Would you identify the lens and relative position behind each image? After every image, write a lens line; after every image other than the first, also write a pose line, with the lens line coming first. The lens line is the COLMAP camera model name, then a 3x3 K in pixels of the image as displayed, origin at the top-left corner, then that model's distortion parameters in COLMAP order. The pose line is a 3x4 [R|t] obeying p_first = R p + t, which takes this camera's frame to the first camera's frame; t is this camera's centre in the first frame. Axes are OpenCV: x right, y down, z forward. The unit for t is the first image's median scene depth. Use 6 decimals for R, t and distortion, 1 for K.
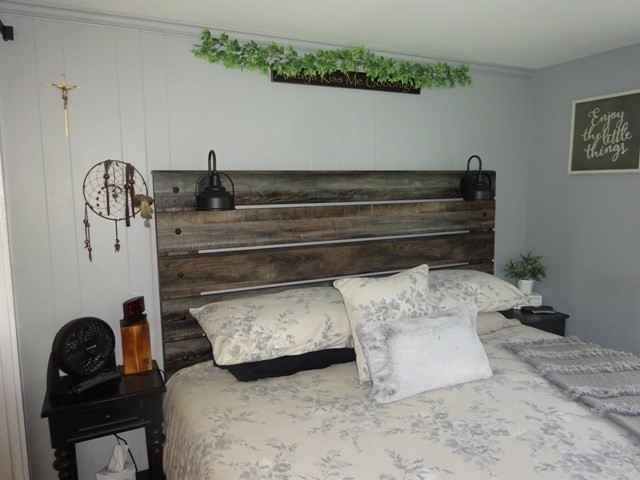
lens RADIAL K [[470.1, 0, 320.5], [0, 470.1, 239.0], [0, 0, 1]] dist [-0.008926, 0.004670]
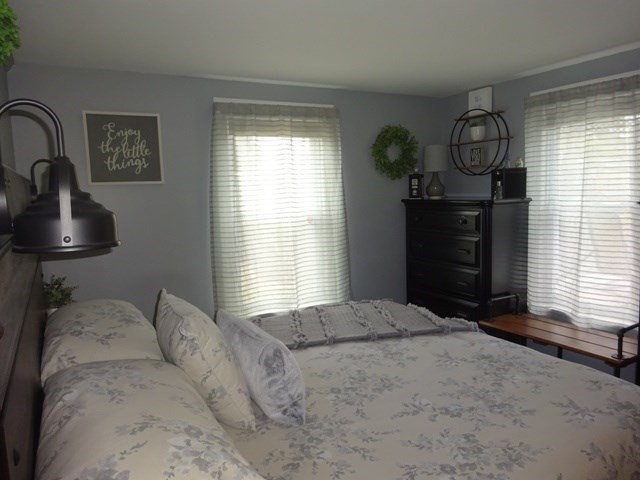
lens RADIAL K [[470.1, 0, 320.3], [0, 470.1, 242.9], [0, 0, 1]] dist [-0.008926, 0.004670]
pose [[-0.056174, -0.103473, 0.993045, -0.541208], [0.147952, 0.982771, 0.110772, -0.067728], [-0.987398, 0.153146, -0.039897, 0.672048]]
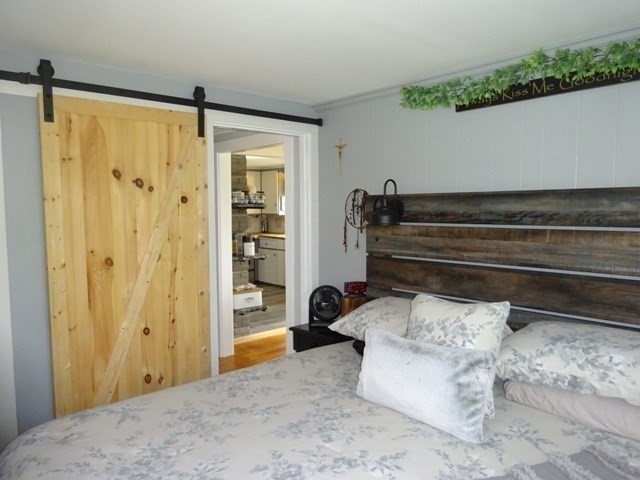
lens RADIAL K [[470.1, 0, 322.3], [0, 470.1, 239.4], [0, 0, 1]] dist [-0.008926, 0.004670]
pose [[0.279018, 0.077214, -0.957176, 0.833647], [-0.105381, 0.993204, 0.049402, -0.056987], [0.954486, 0.087084, 0.285259, 0.388602]]
